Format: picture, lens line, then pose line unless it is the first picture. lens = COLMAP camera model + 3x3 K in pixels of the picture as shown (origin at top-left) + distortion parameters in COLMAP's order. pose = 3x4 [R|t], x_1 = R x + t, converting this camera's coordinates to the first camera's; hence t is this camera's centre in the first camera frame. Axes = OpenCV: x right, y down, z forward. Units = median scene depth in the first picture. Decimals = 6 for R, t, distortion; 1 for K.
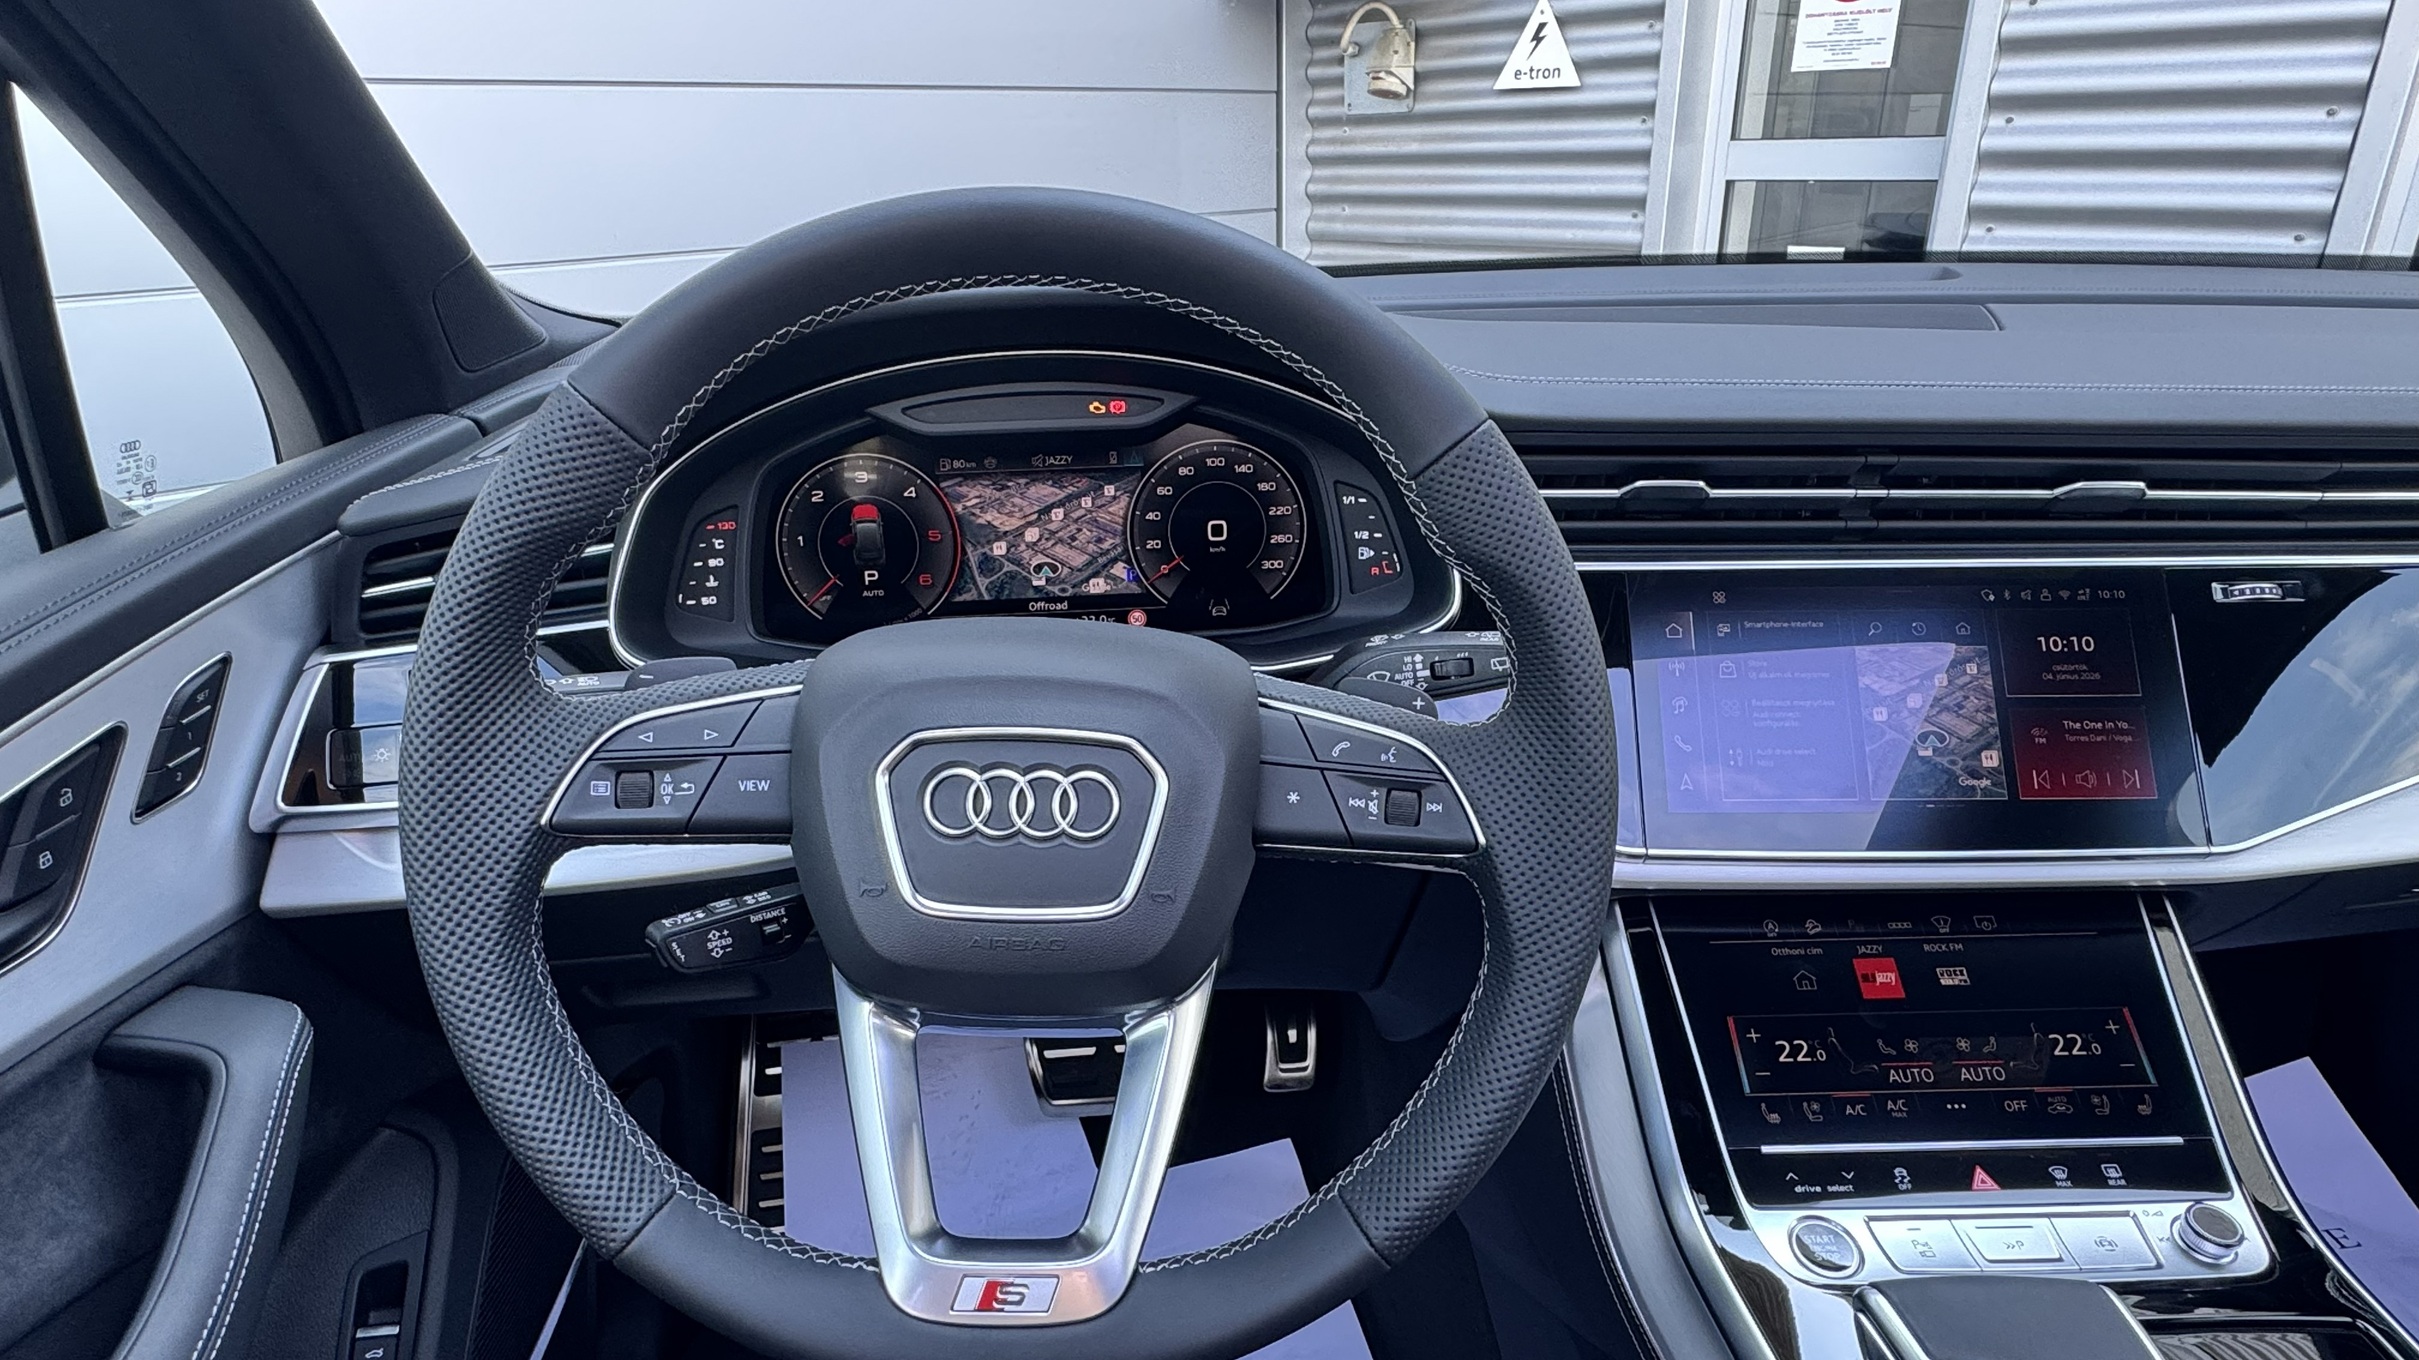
lens RADIAL K [[1351.2, 0, 1209.5], [0, 1351.2, 680.0], [0, 0, 1]] dist [-0.004640, 0.000066]
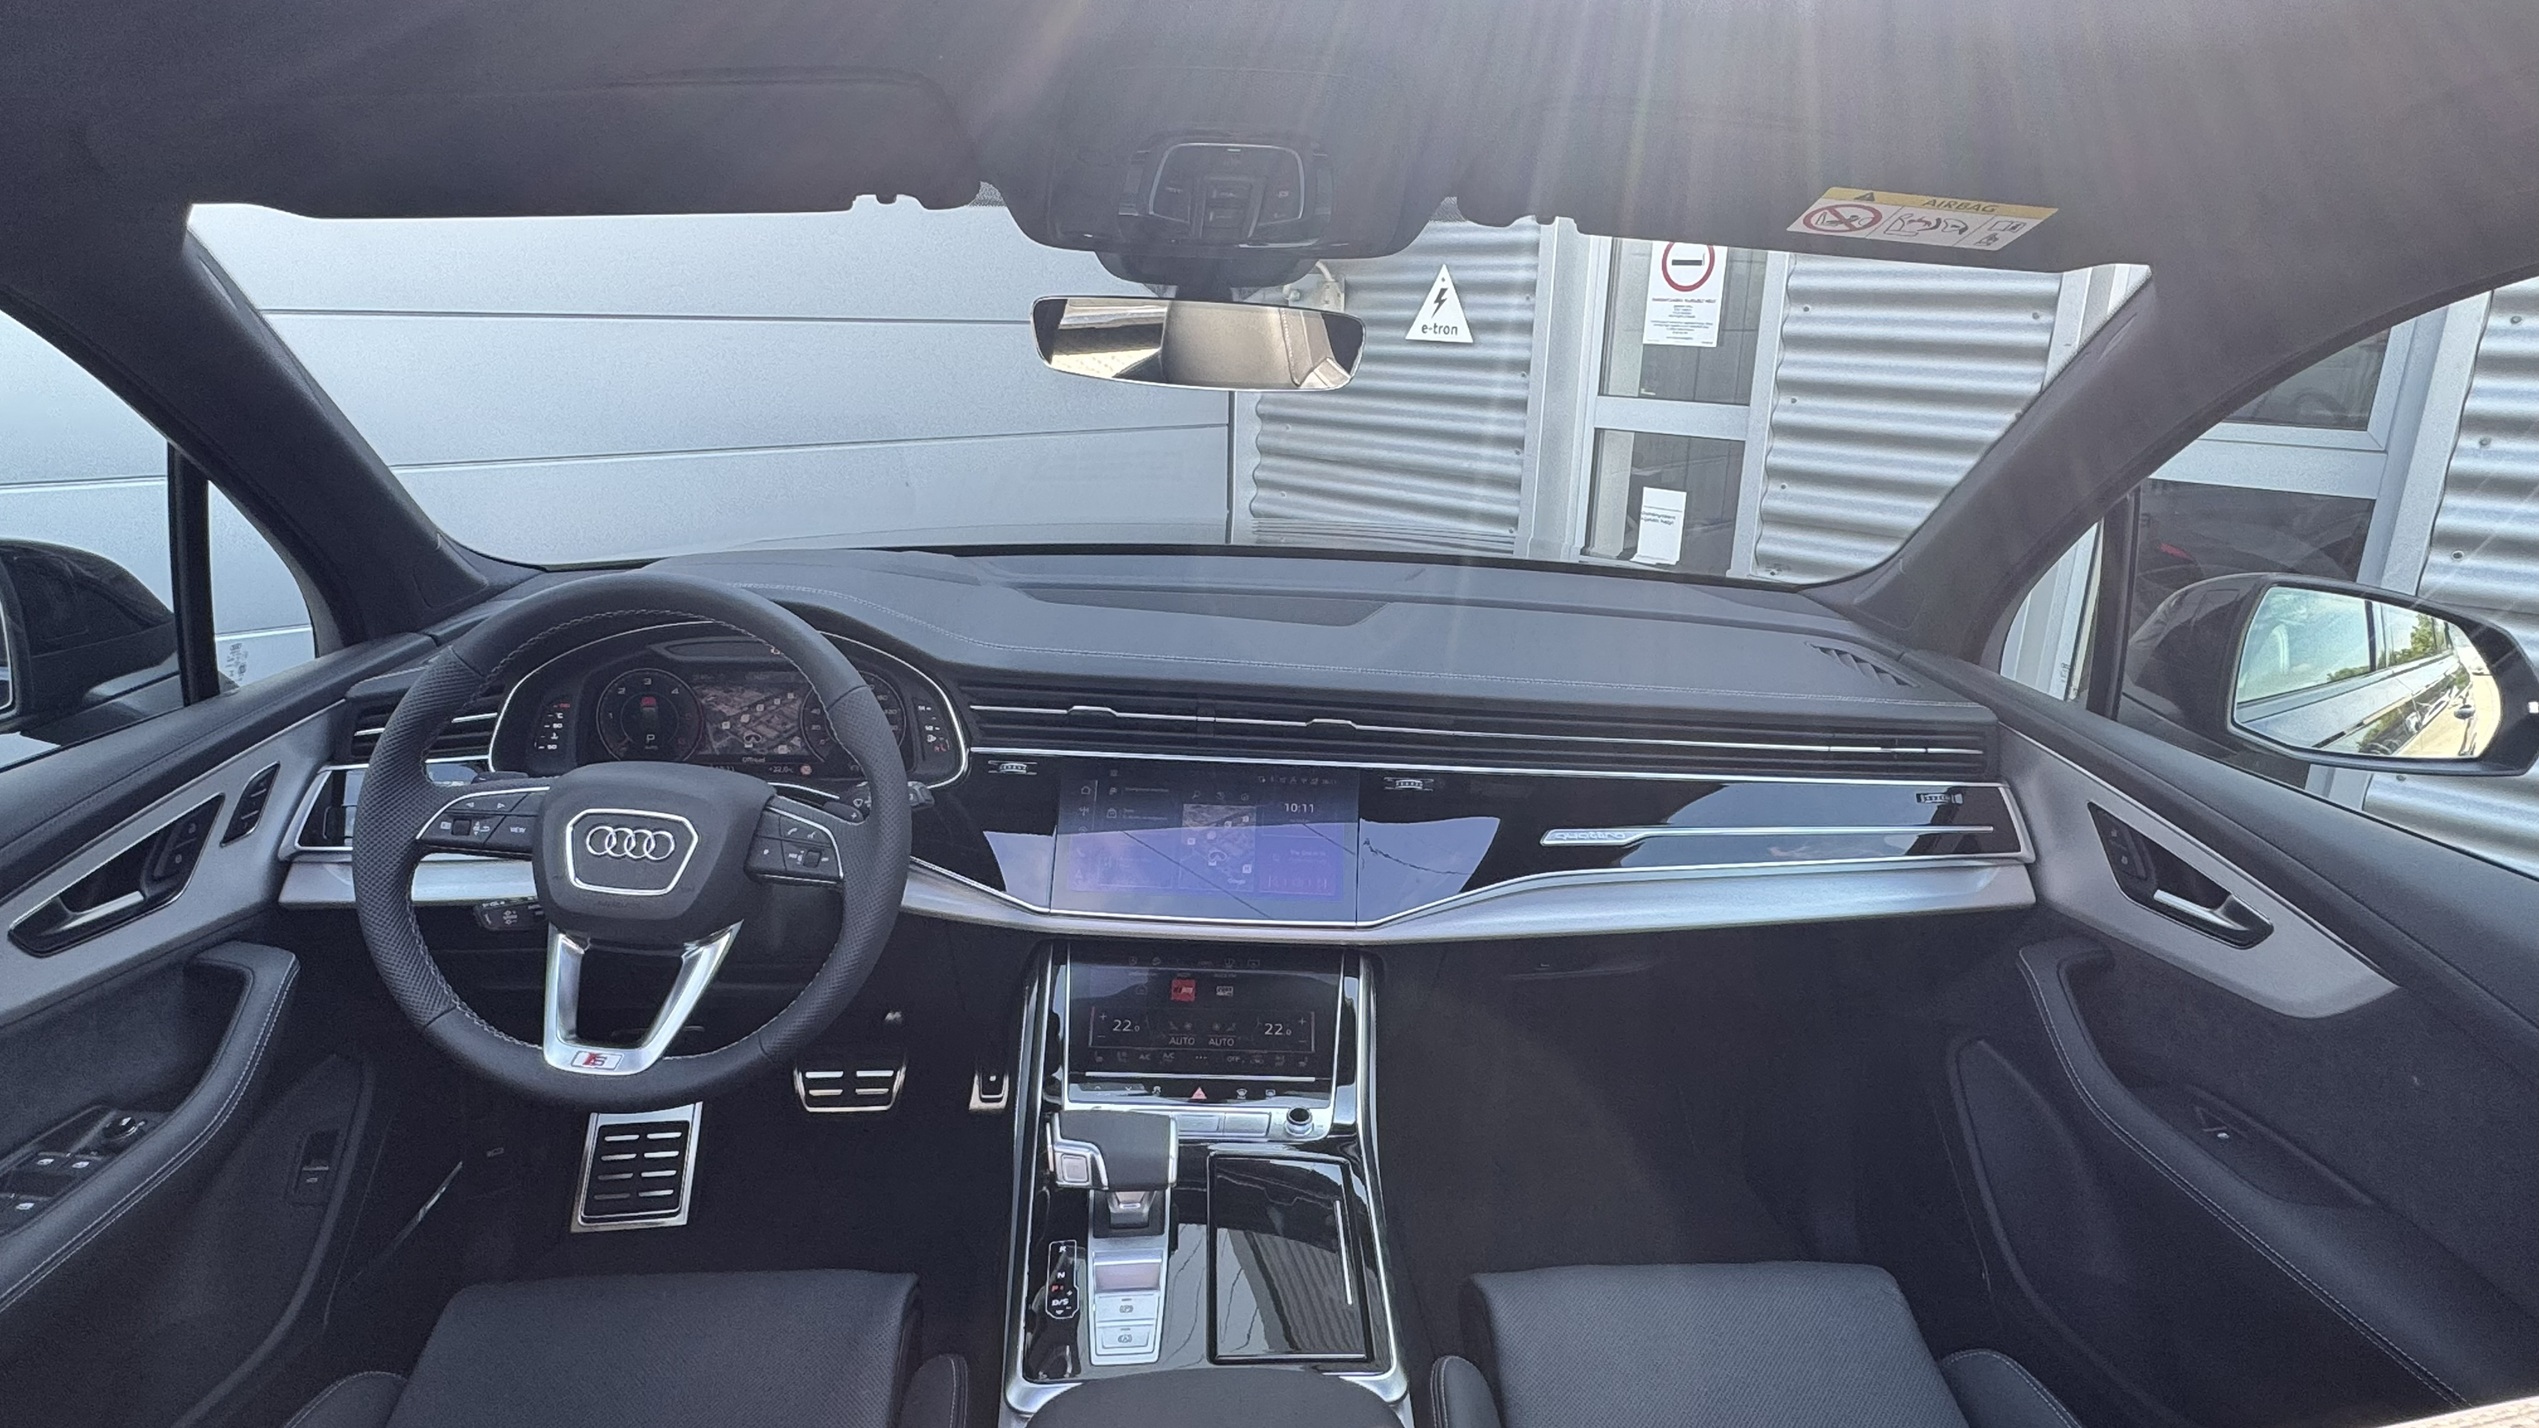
lens RADIAL K [[1387.6, 0, 1269.5], [0, 1387.6, 714.0], [0, 0, 1]] dist [-0.001488, -0.000517]
pose [[0.998747, 0.049421, 0.007879, 0.572055], [-0.048390, 0.993834, -0.099760, 0.035301], [-0.012761, 0.099254, 0.994980, -0.855256]]
